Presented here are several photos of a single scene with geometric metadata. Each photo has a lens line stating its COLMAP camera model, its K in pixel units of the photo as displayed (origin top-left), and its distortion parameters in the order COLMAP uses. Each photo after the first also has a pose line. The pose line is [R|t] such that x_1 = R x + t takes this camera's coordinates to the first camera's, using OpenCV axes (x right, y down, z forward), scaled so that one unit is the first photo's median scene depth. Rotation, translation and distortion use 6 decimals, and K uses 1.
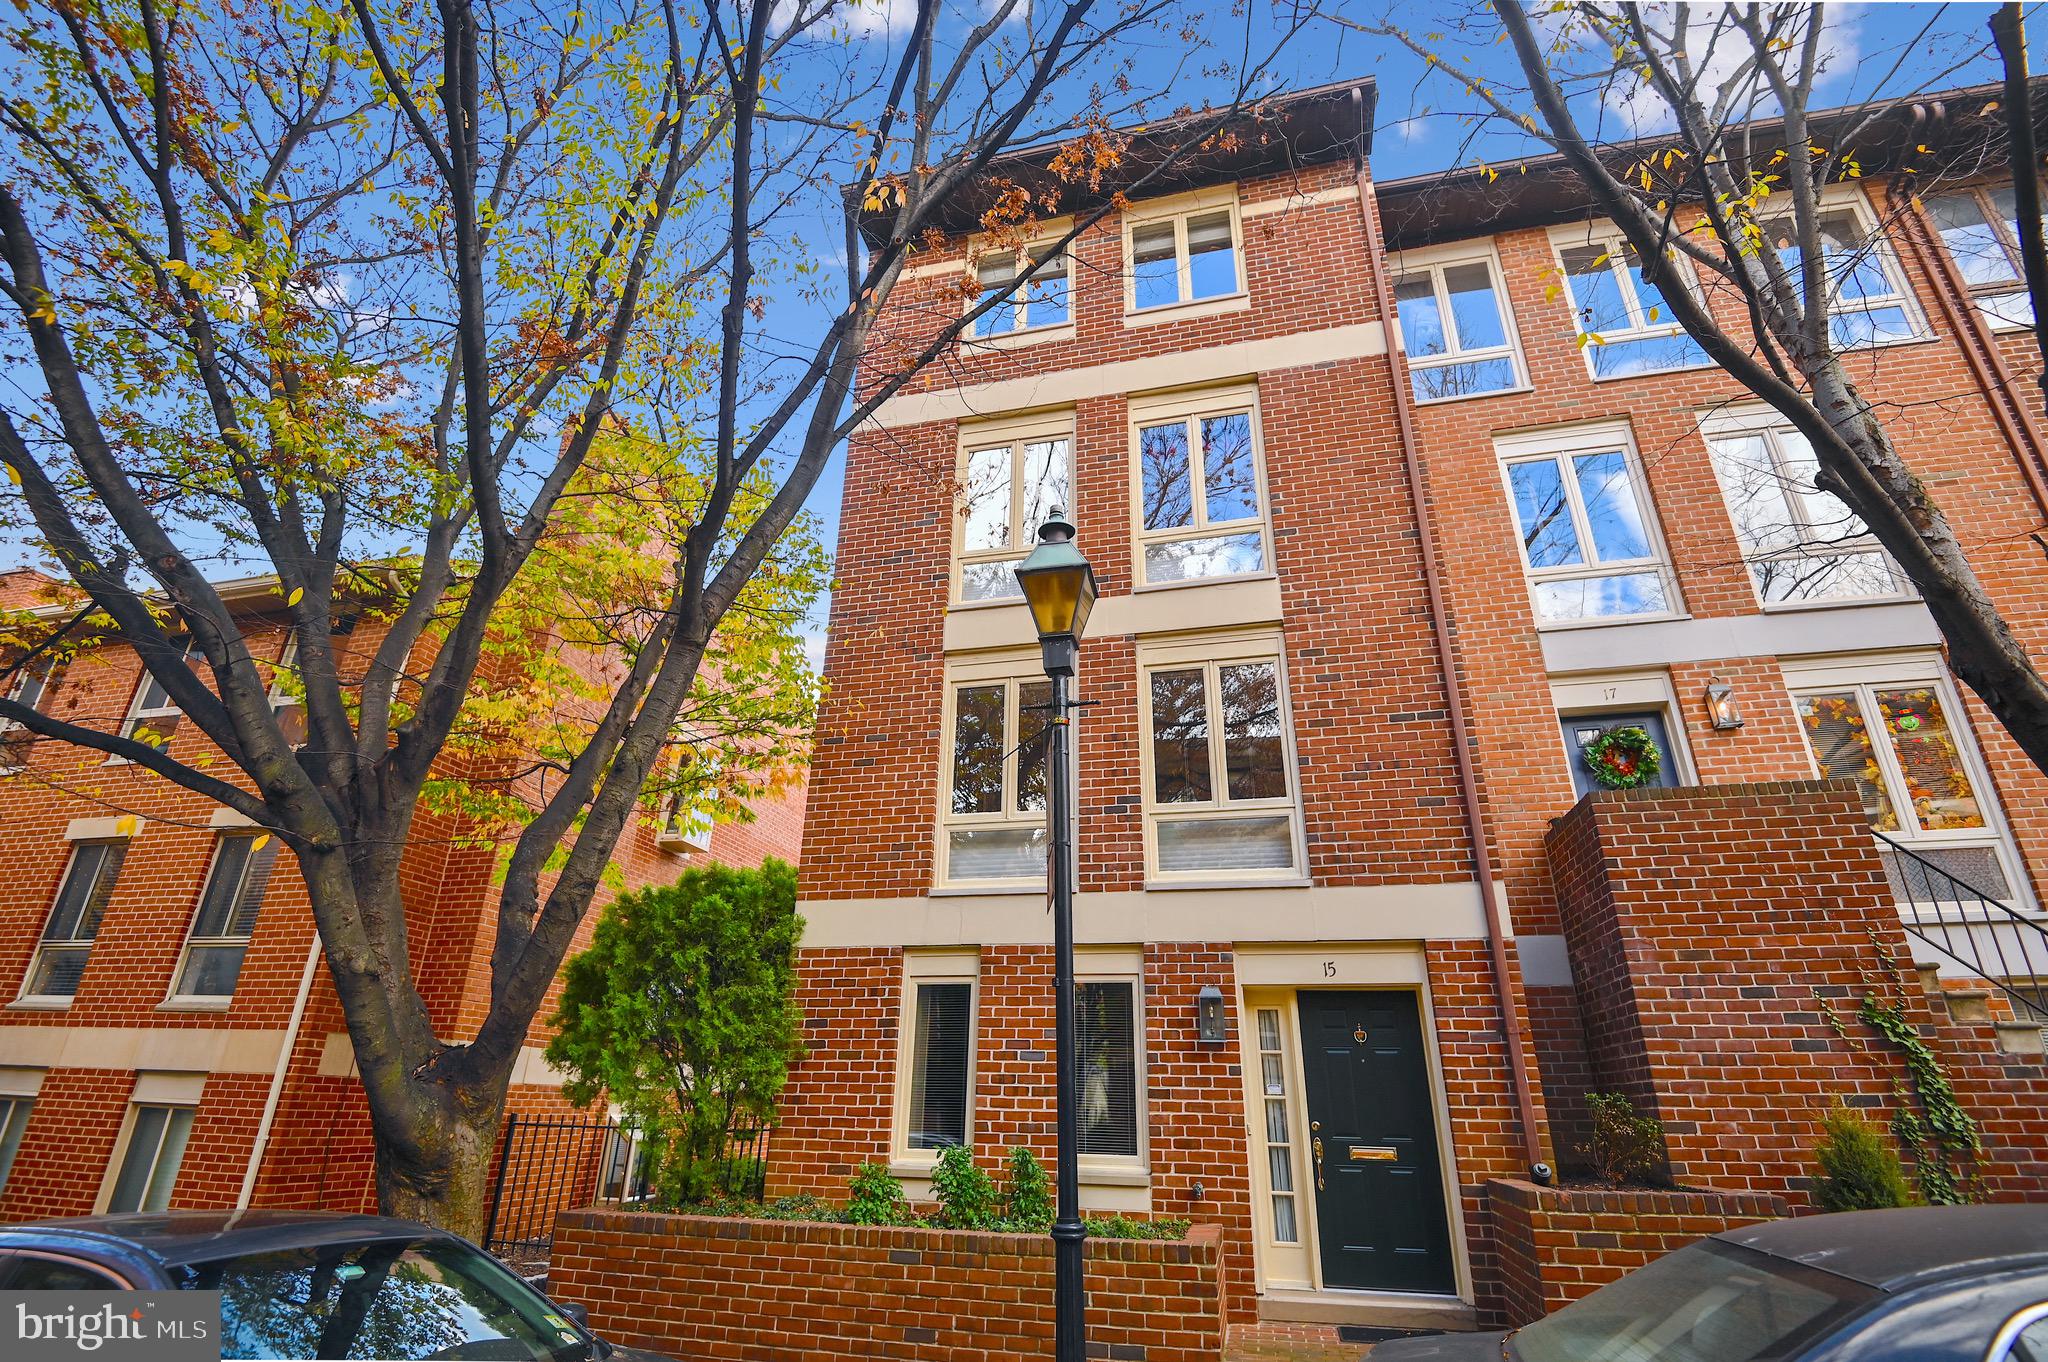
lens RADIAL K [[962.8, 0, 1008.6], [0, 962.8, 679.2], [0, 0, 1]] dist [-0.003137, -0.005263]
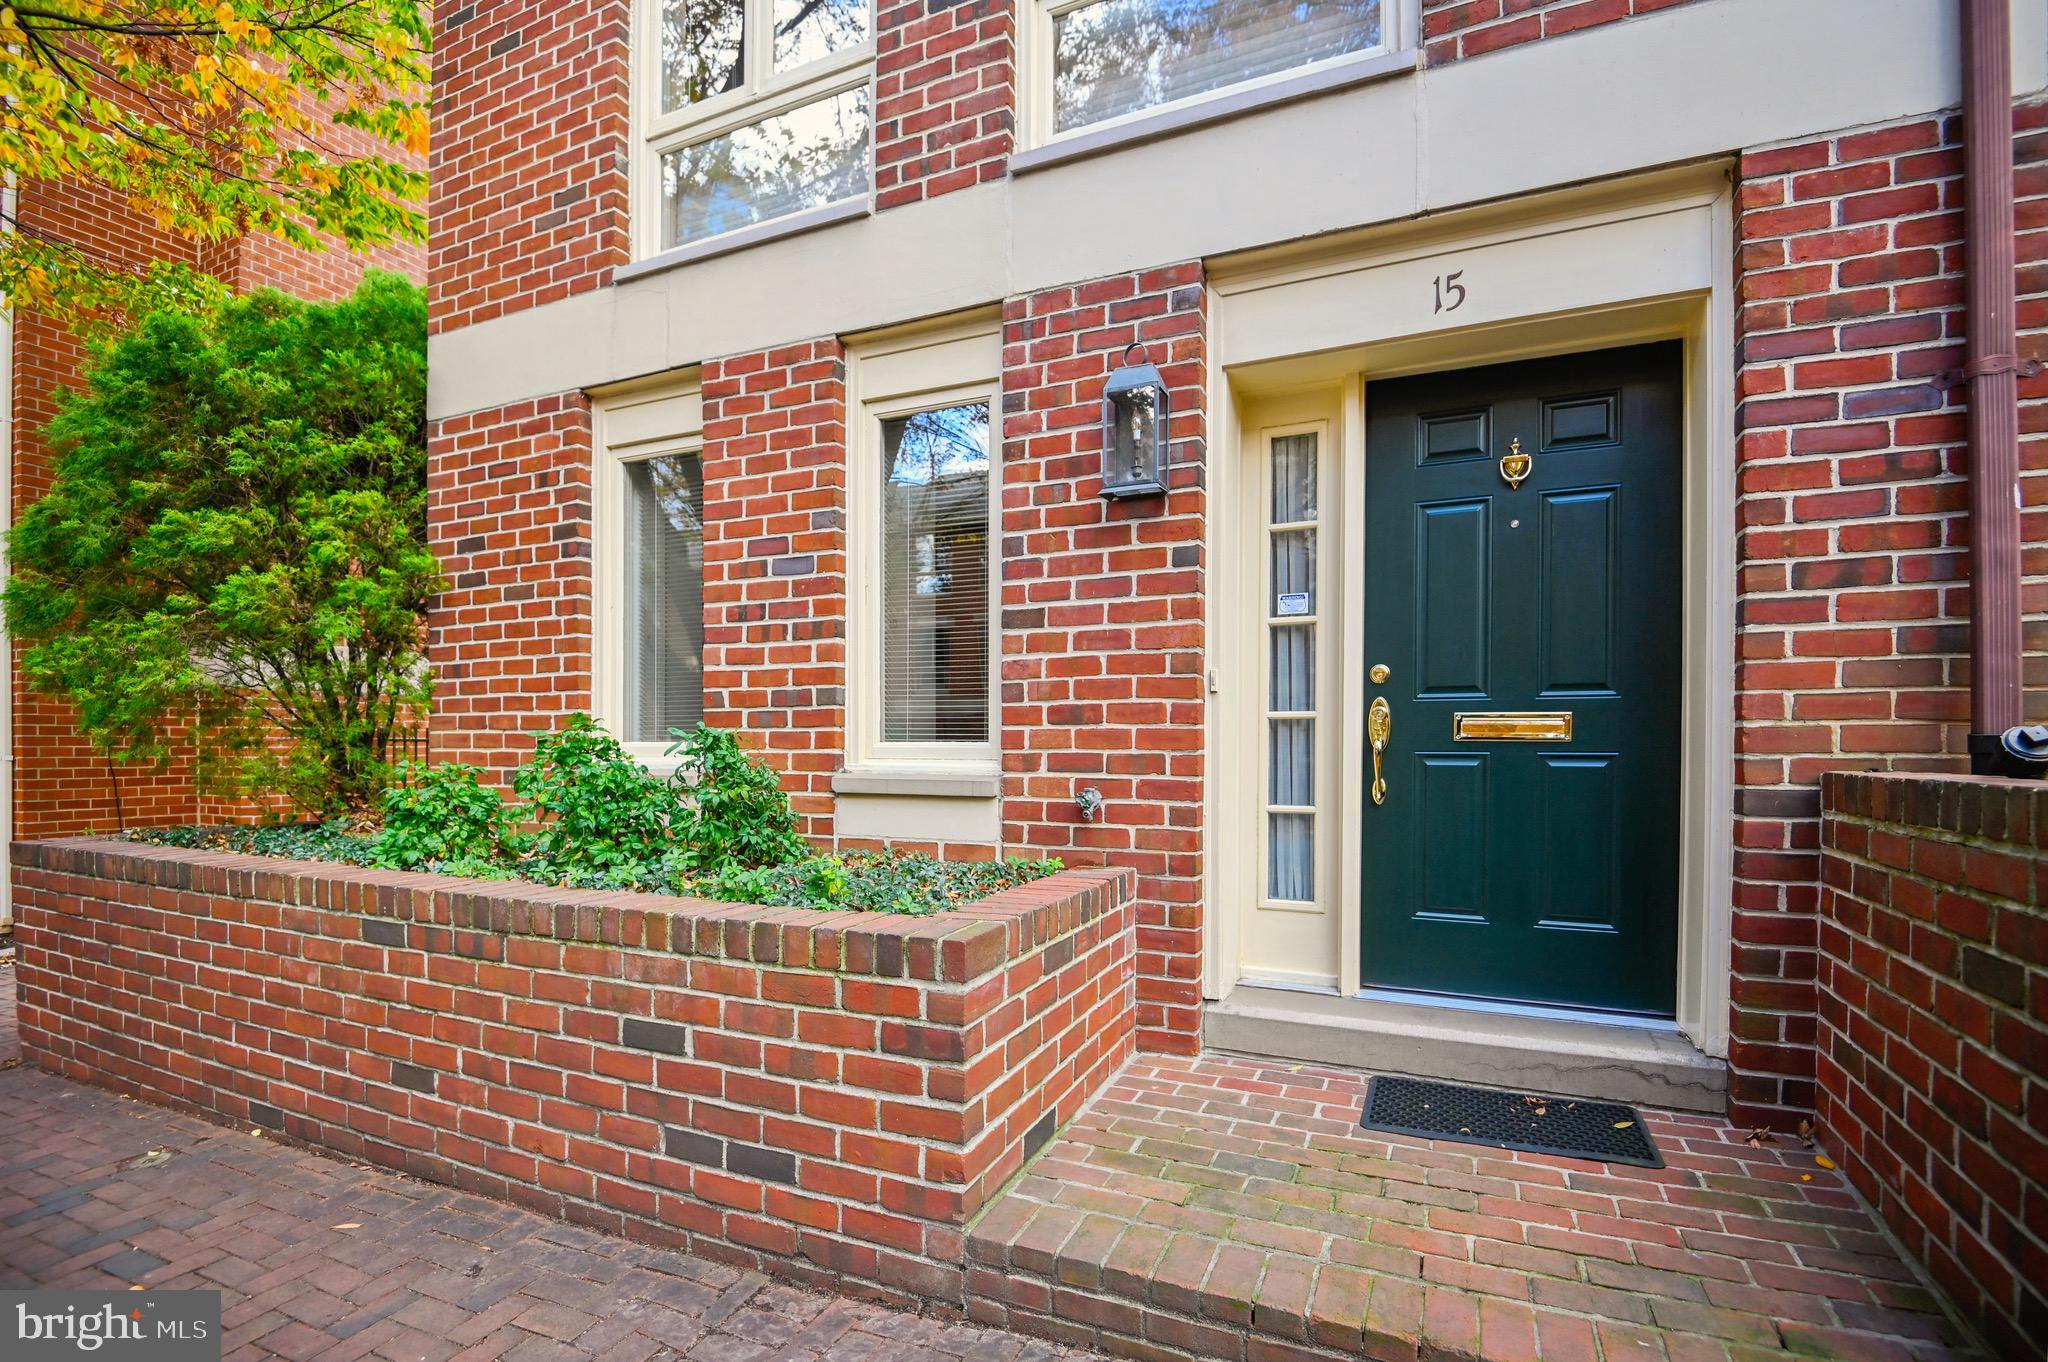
lens RADIAL K [[962.8, 0, 1004.8], [0, 962.8, 751.6], [0, 0, 1]] dist [-0.003137, -0.005263]
pose [[0.981776, -0.017508, -0.189233, 0.234126], [0.094471, 0.908960, 0.406039, 0.301669], [0.164896, -0.416516, 0.894049, 0.561497]]
